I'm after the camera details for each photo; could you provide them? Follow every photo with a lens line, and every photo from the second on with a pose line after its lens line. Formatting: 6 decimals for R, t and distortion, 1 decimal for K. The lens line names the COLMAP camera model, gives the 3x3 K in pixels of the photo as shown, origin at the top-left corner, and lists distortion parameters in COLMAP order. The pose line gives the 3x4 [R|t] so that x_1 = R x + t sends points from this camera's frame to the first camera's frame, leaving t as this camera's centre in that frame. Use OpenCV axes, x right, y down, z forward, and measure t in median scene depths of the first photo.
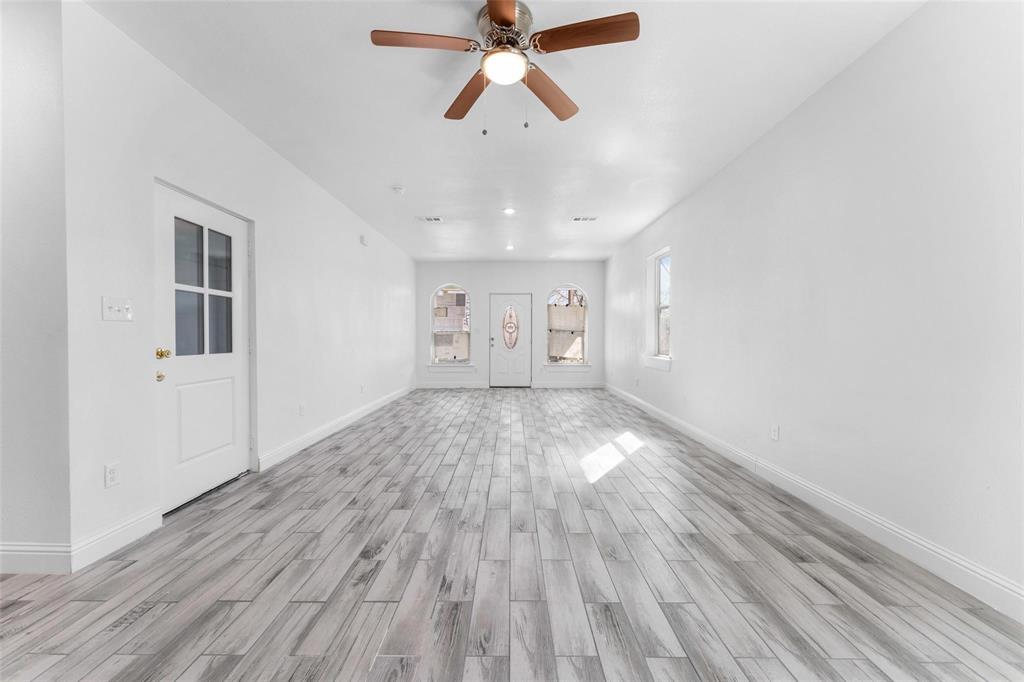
lens RADIAL K [[404.6, 0, 507.1], [0, 404.6, 343.7], [0, 0, 1]] dist [0.000868, -0.000118]
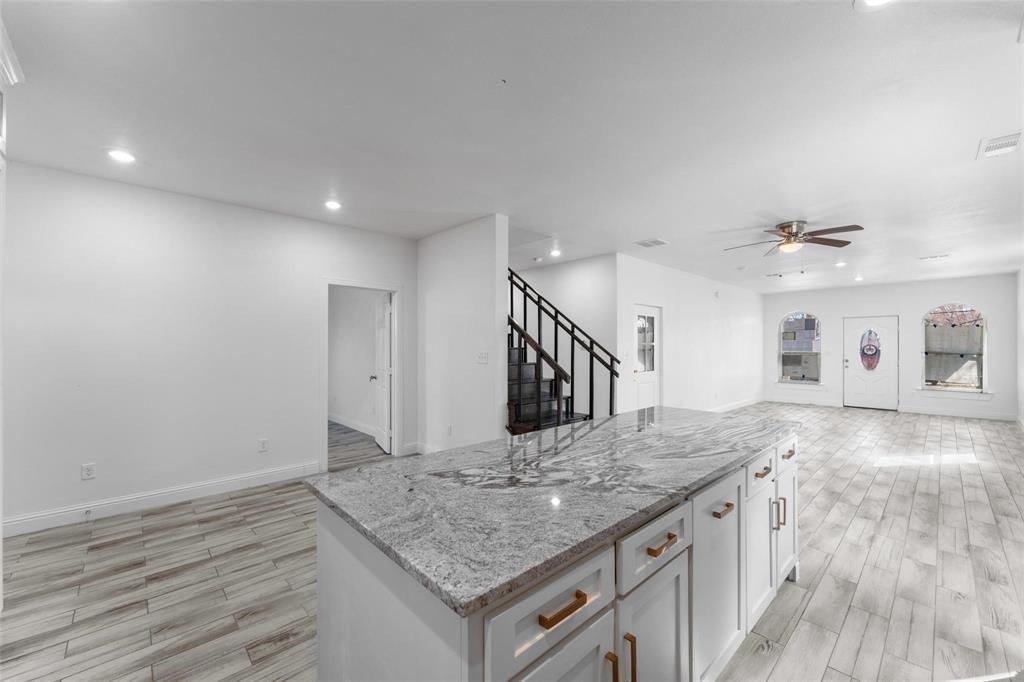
lens RADIAL K [[404.6, 0, 507.1], [0, 404.6, 343.7], [0, 0, 1]] dist [0.000868, -0.000118]
pose [[0.688103, -0.005366, -0.725593, 0.365768], [-0.012683, 0.999731, -0.019421, -0.073219], [0.725502, 0.022566, 0.687850, -1.111757]]
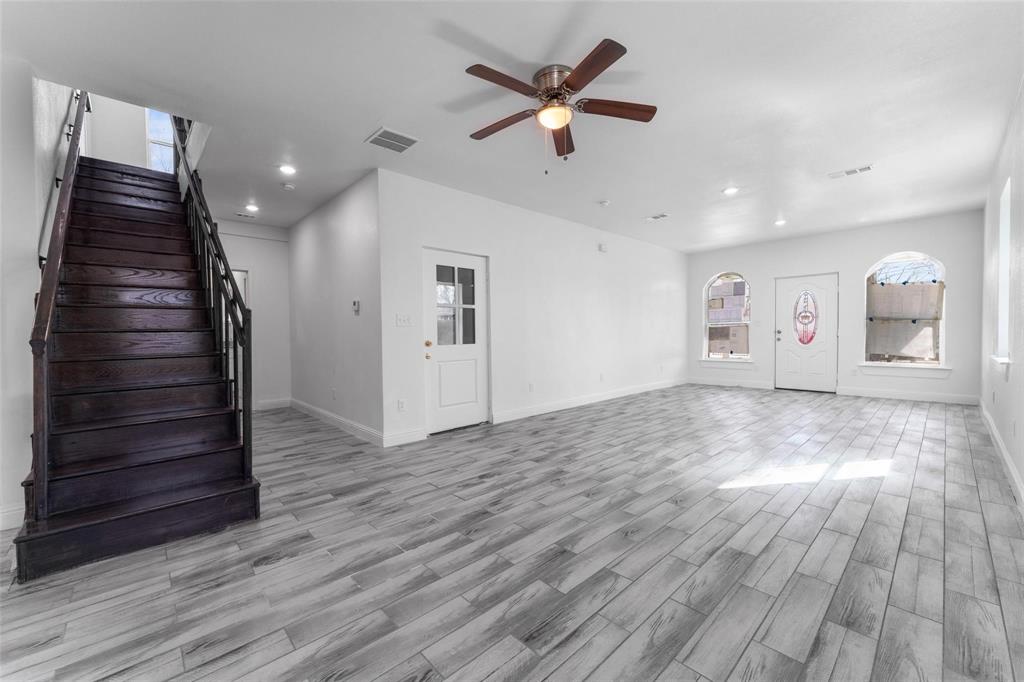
lens RADIAL K [[404.6, 0, 507.1], [0, 404.6, 343.7], [0, 0, 1]] dist [0.000868, -0.000118]
pose [[0.686864, 0.008890, -0.726732, 0.574241], [0.002070, 0.999897, 0.014187, 0.000264], [0.726783, -0.011249, 0.686775, 0.020024]]
